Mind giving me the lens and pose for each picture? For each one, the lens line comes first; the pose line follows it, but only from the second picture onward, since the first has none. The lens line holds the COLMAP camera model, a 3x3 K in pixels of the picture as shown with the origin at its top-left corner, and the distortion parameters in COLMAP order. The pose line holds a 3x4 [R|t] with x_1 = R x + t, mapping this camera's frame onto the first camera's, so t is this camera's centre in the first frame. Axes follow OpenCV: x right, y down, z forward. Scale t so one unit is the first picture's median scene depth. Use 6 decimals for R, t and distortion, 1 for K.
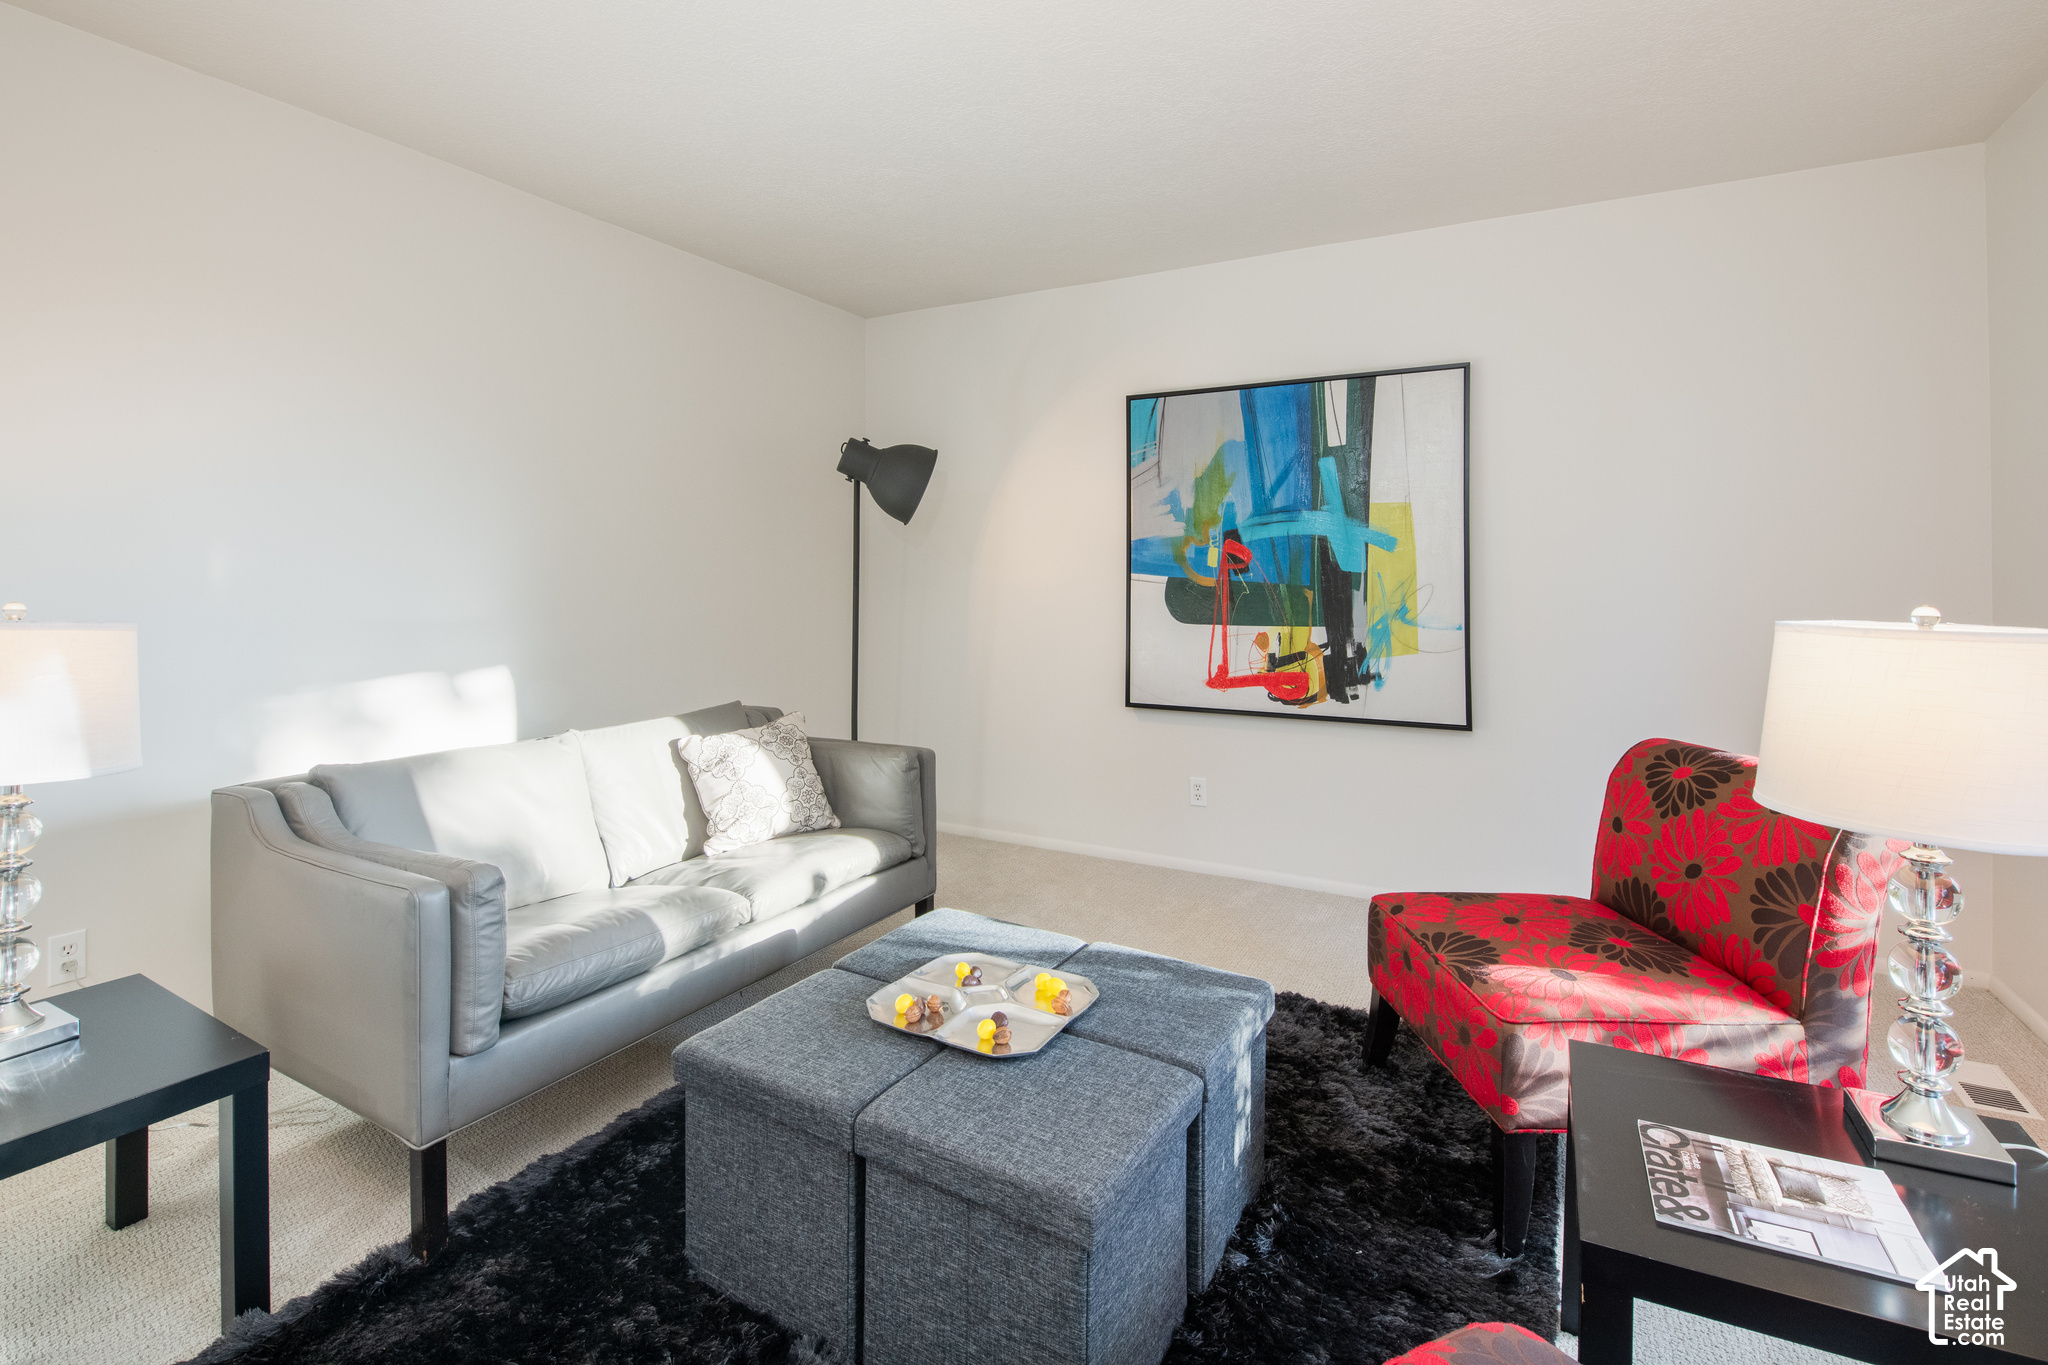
lens RADIAL K [[931.9, 0, 1011.8], [0, 931.9, 595.7], [0, 0, 1]] dist [-0.014547, -0.000816]
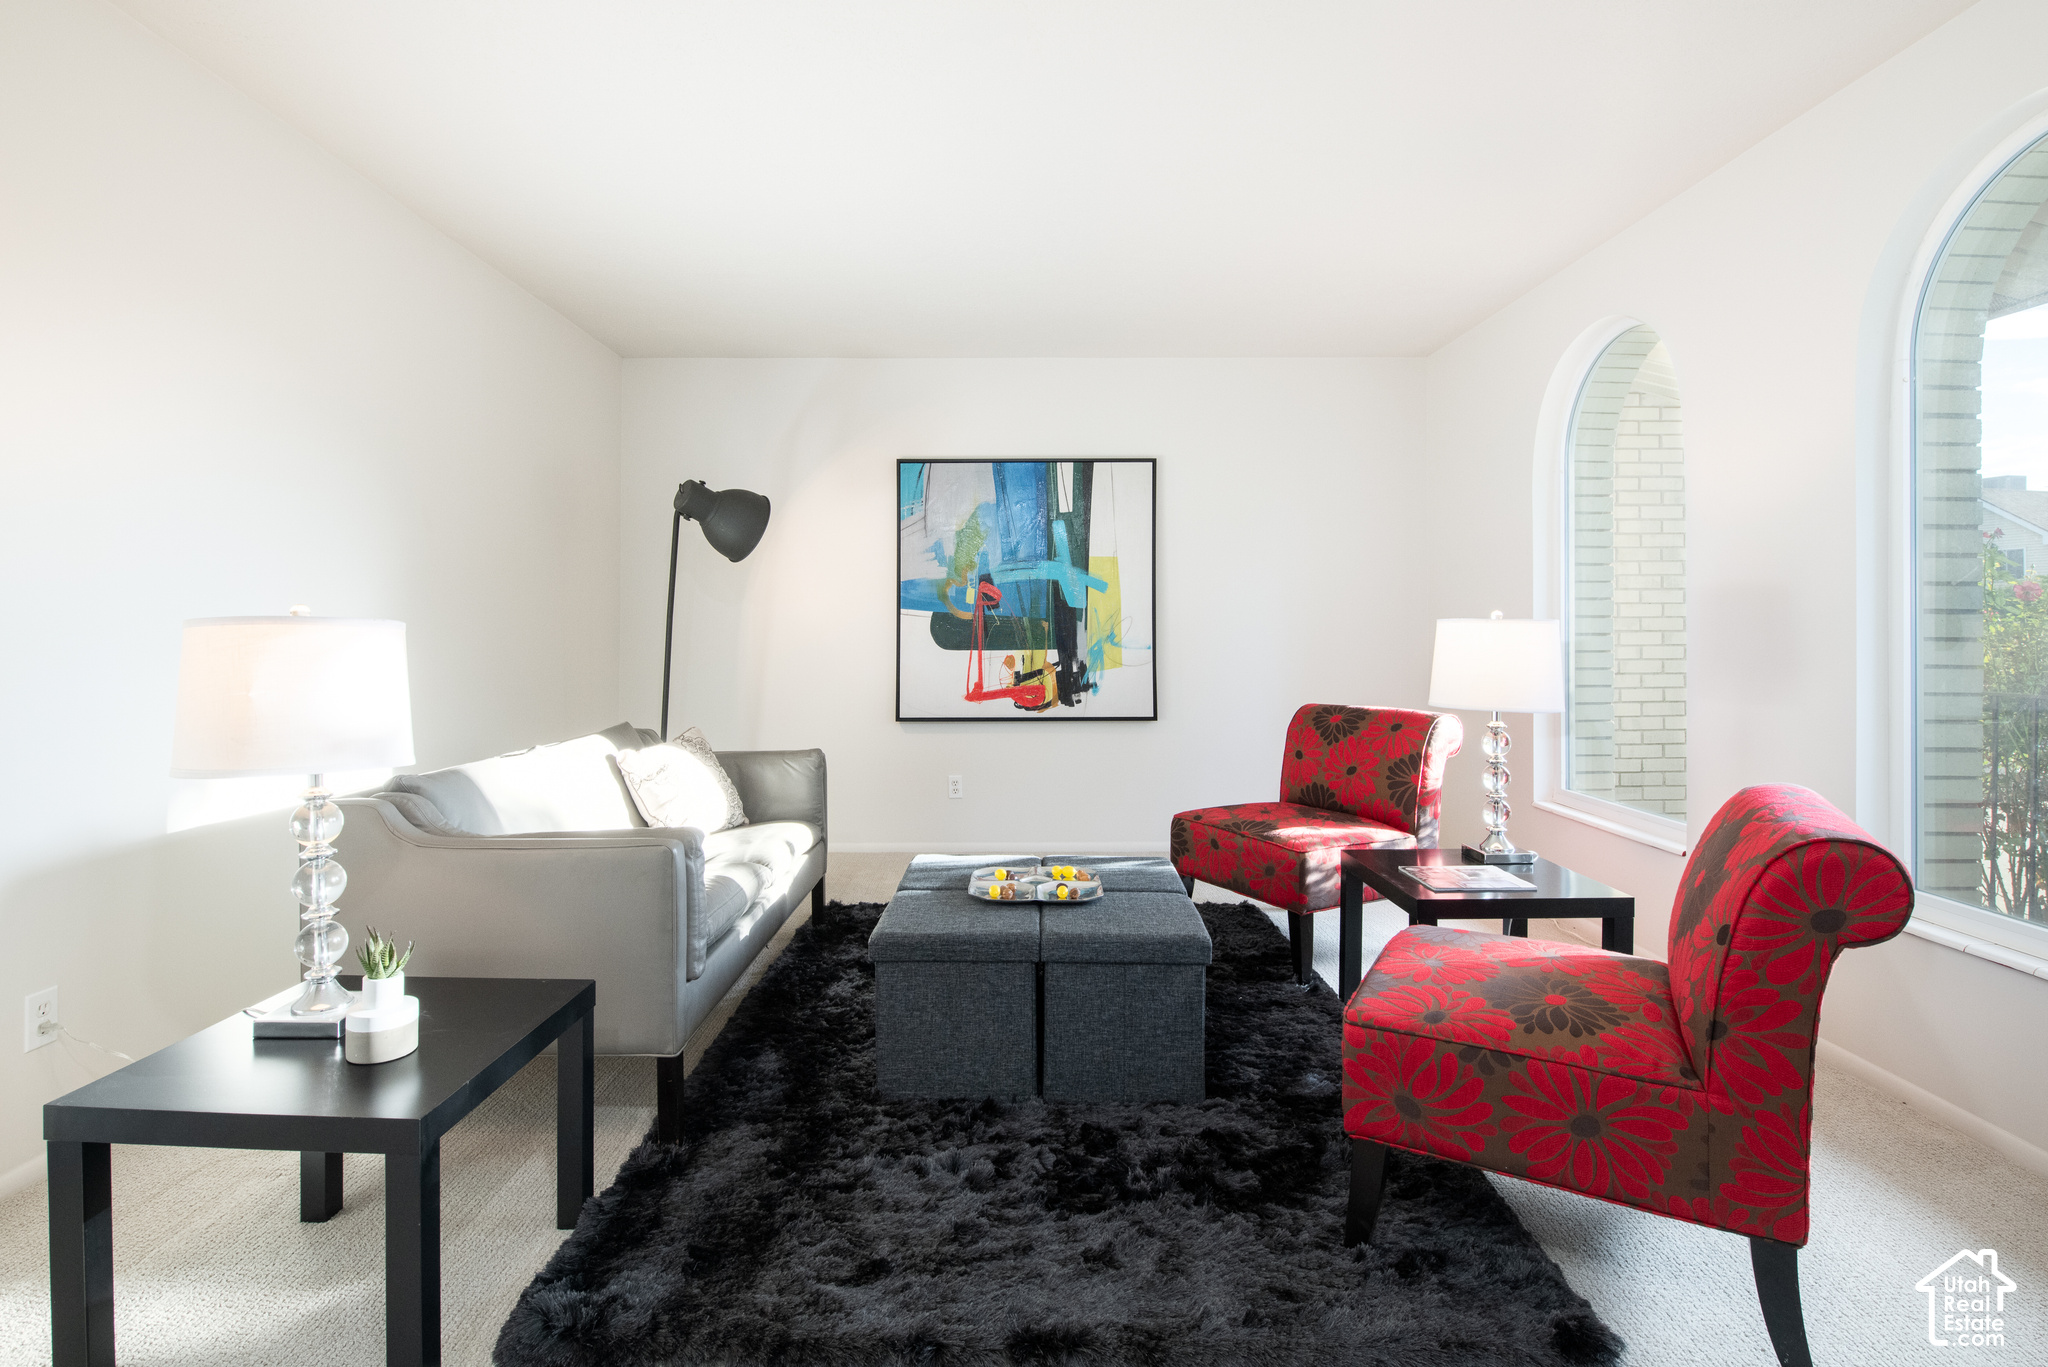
lens RADIAL K [[930.0, 0, 1022.4], [0, 930.0, 667.2], [0, 0, 1]] dist [0.000638, -0.000799]
pose [[0.872698, -0.023424, 0.487697, -0.349664], [0.012205, 0.999583, 0.026171, 0.023423], [-0.488107, -0.016887, 0.872620, -0.126726]]
